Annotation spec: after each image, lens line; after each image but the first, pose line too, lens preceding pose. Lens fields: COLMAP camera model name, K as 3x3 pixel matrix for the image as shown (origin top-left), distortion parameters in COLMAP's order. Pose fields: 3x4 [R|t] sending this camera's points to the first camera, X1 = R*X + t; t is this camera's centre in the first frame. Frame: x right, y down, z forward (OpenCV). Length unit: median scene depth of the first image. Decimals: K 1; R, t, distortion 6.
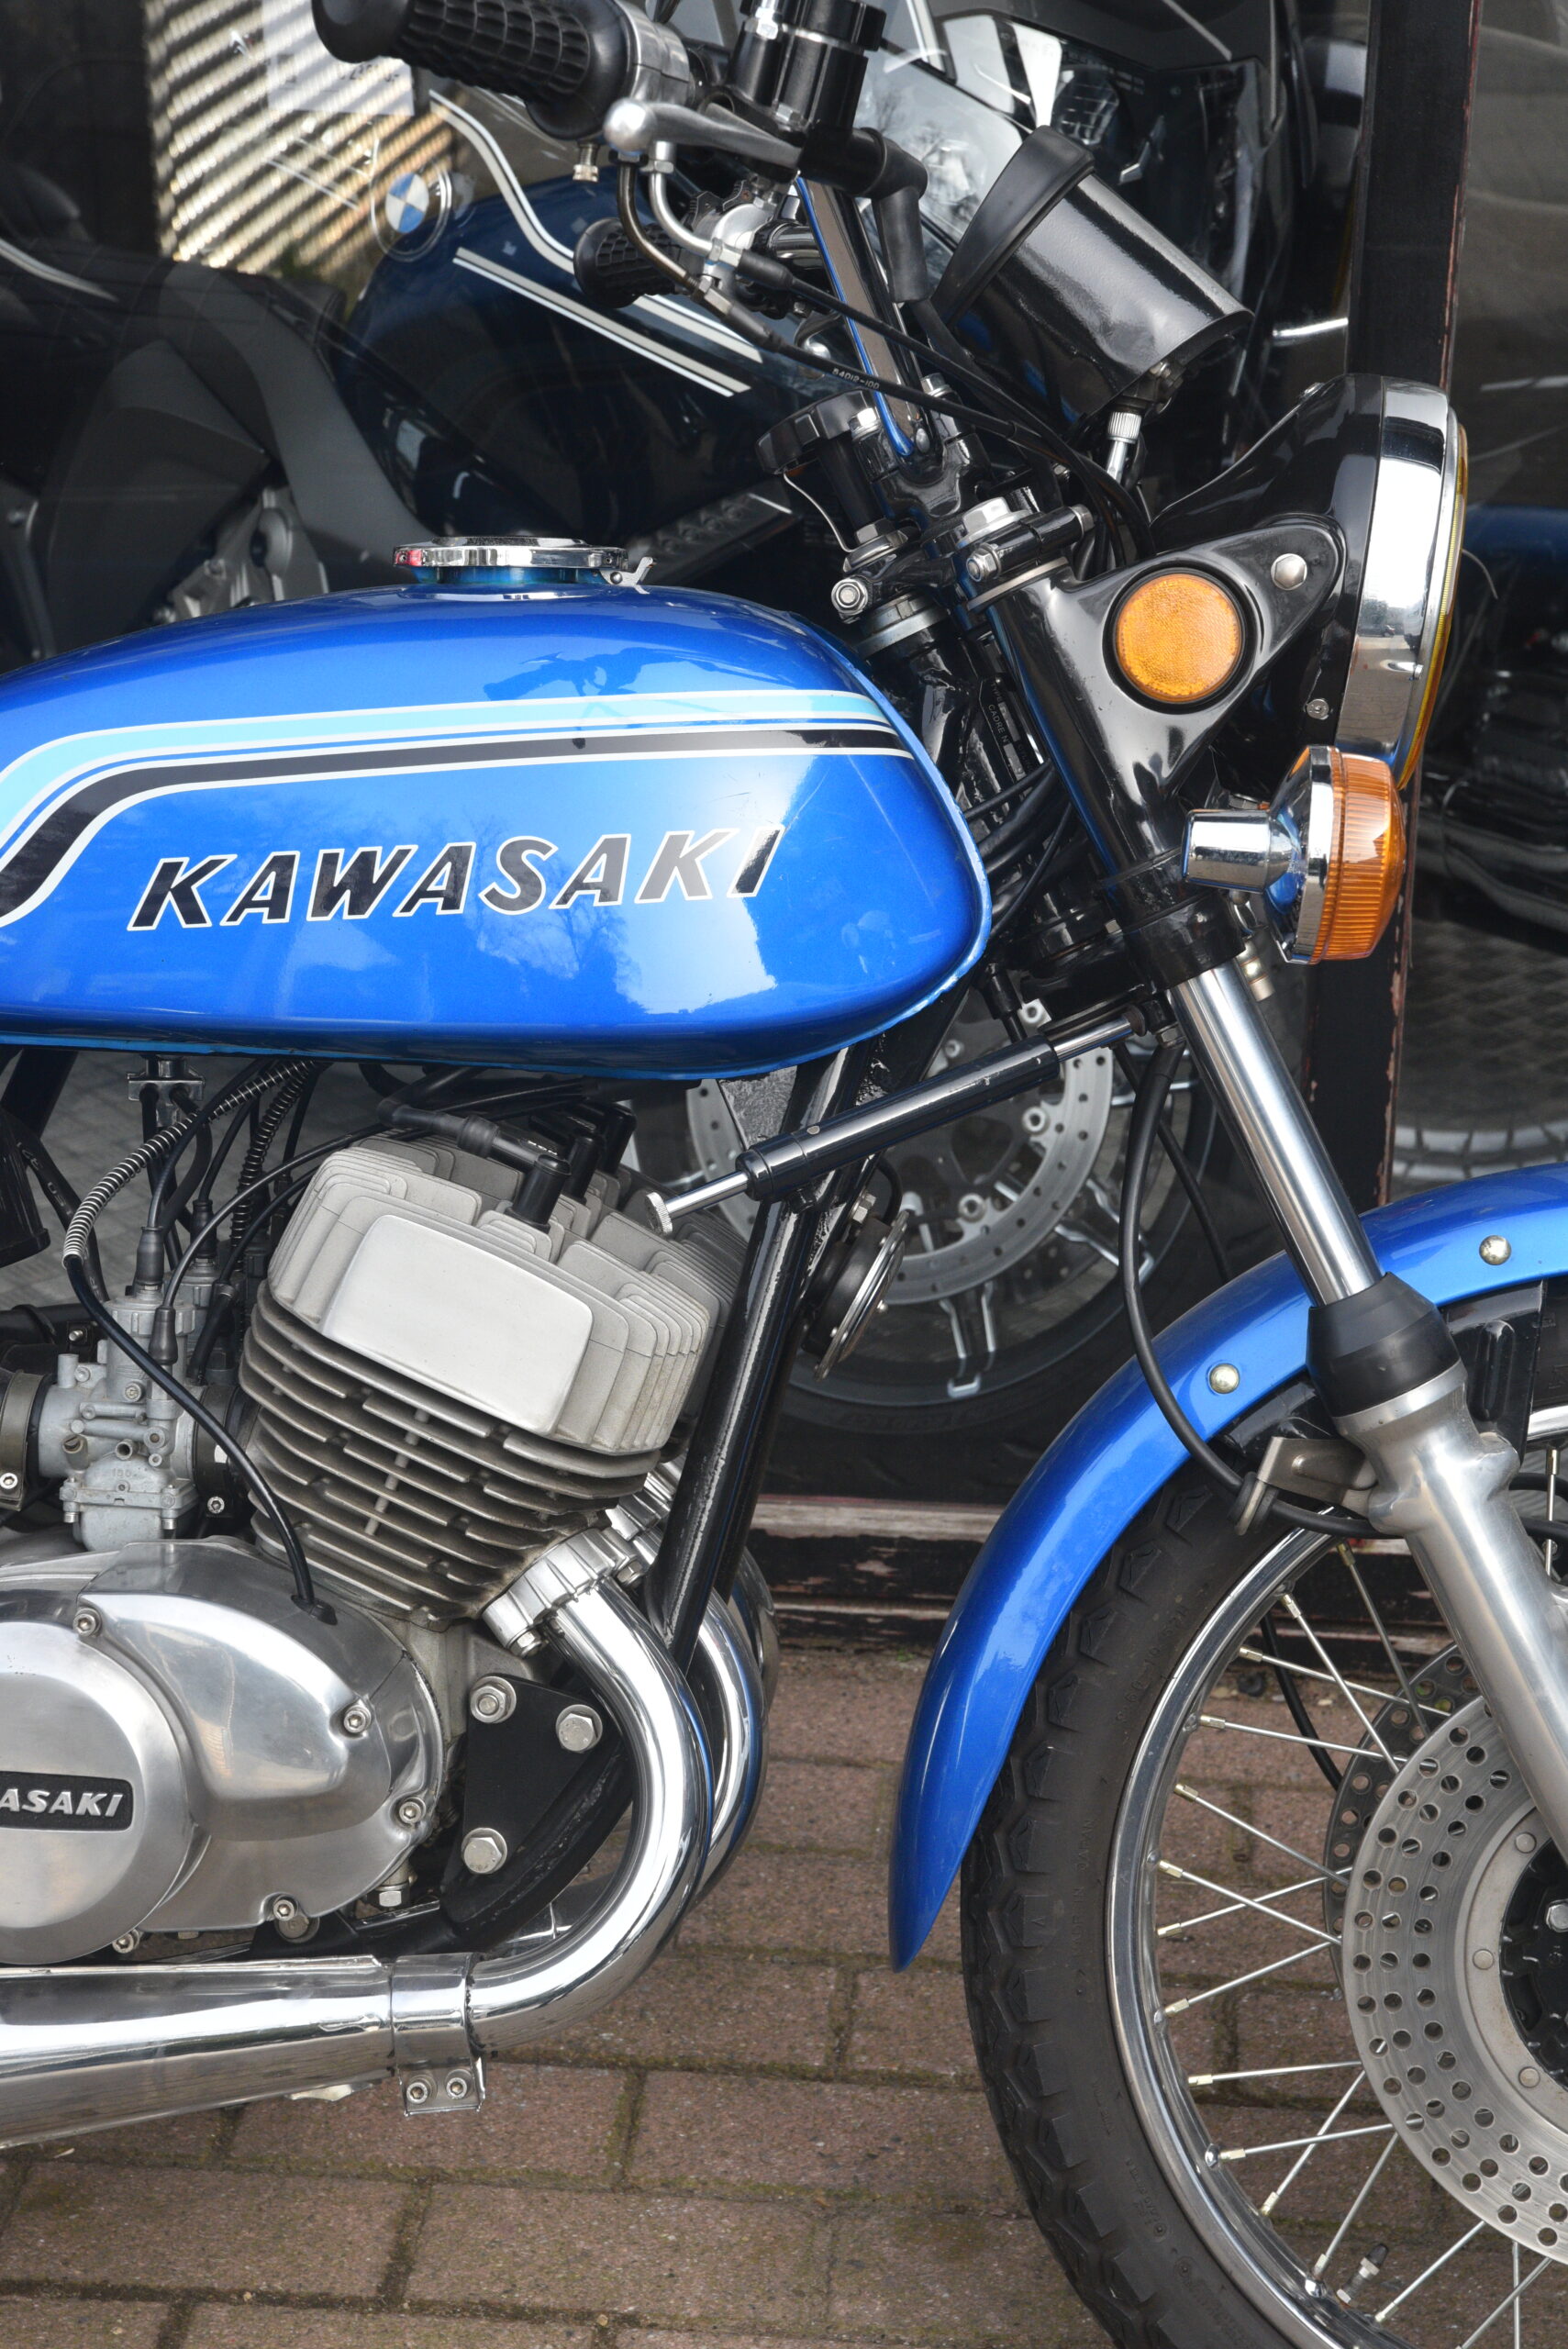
lens RADIAL K [[4232.8, 0, 773.7], [0, 4232.8, 1186.7], [0, 0, 1]] dist [0.207875, 0.000000]
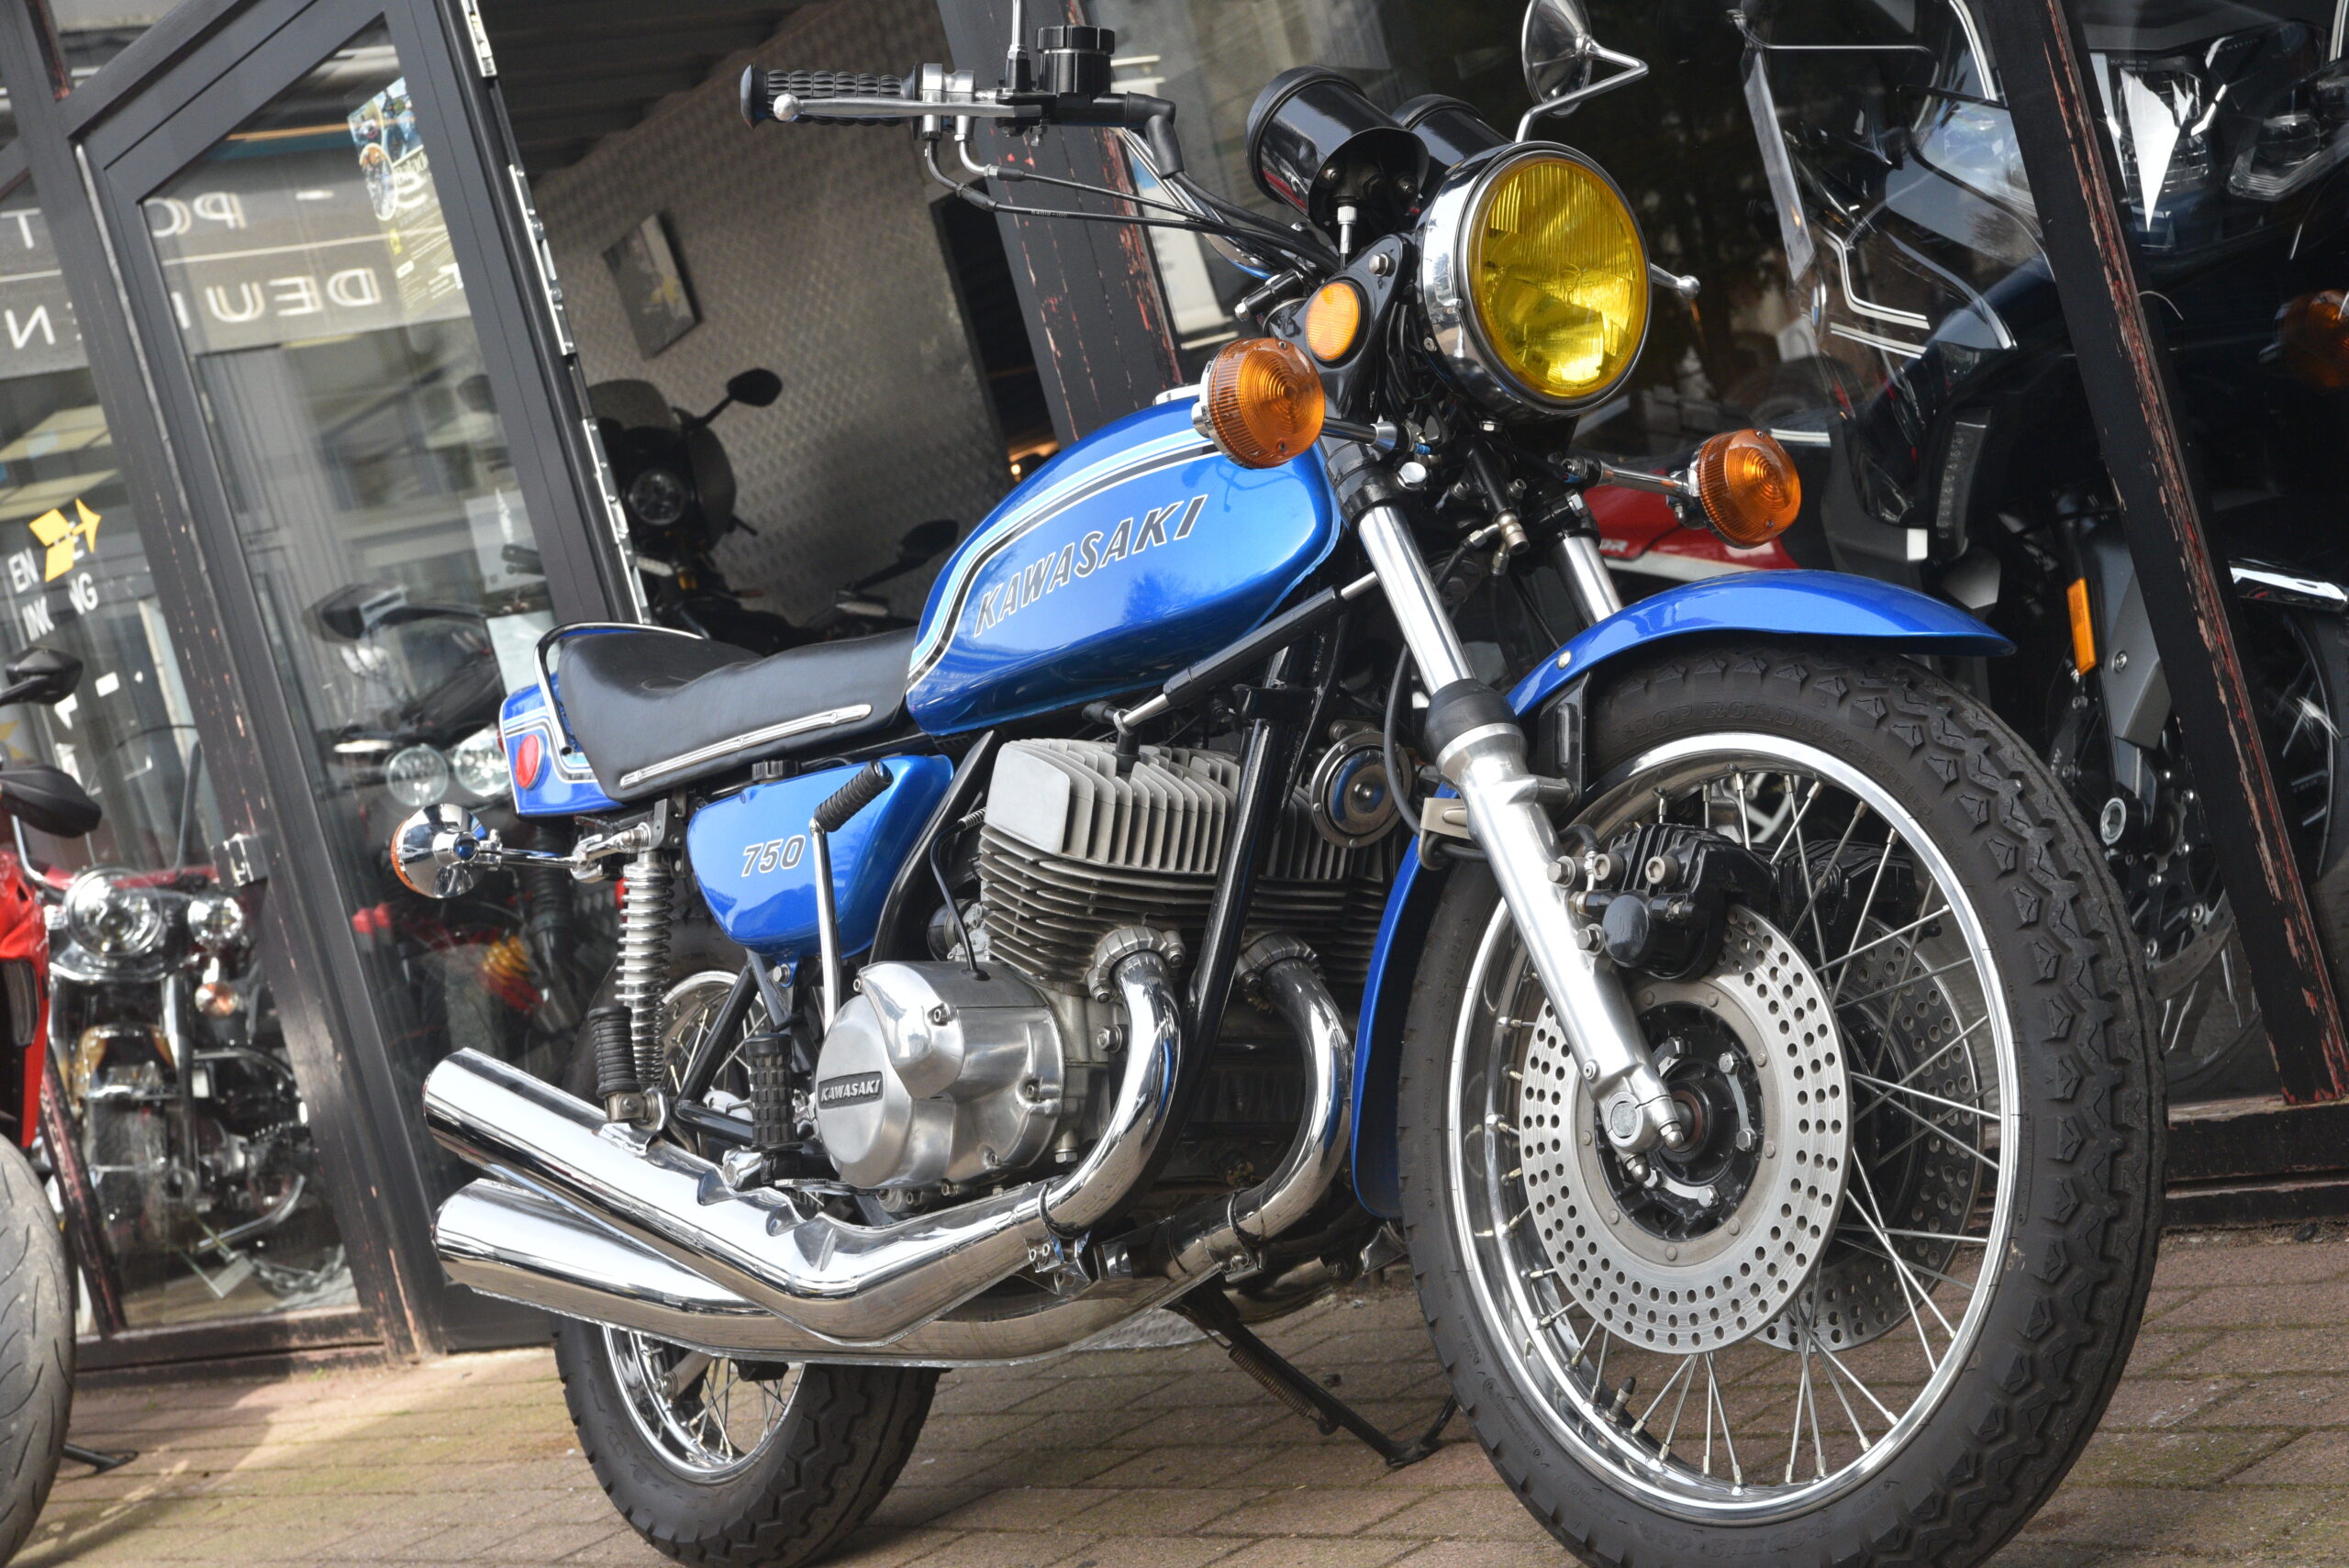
lens RADIAL K [[3666.3, 0, 1205.2], [0, 3666.3, 785.8], [0, 0, 1]] dist [0.097271, 0.000000]
pose [[0.654645, -0.181573, -0.733806, 1.038127], [-0.014917, 0.967433, -0.252689, 0.390135], [0.755789, 0.176368, 0.630617, 0.103681]]
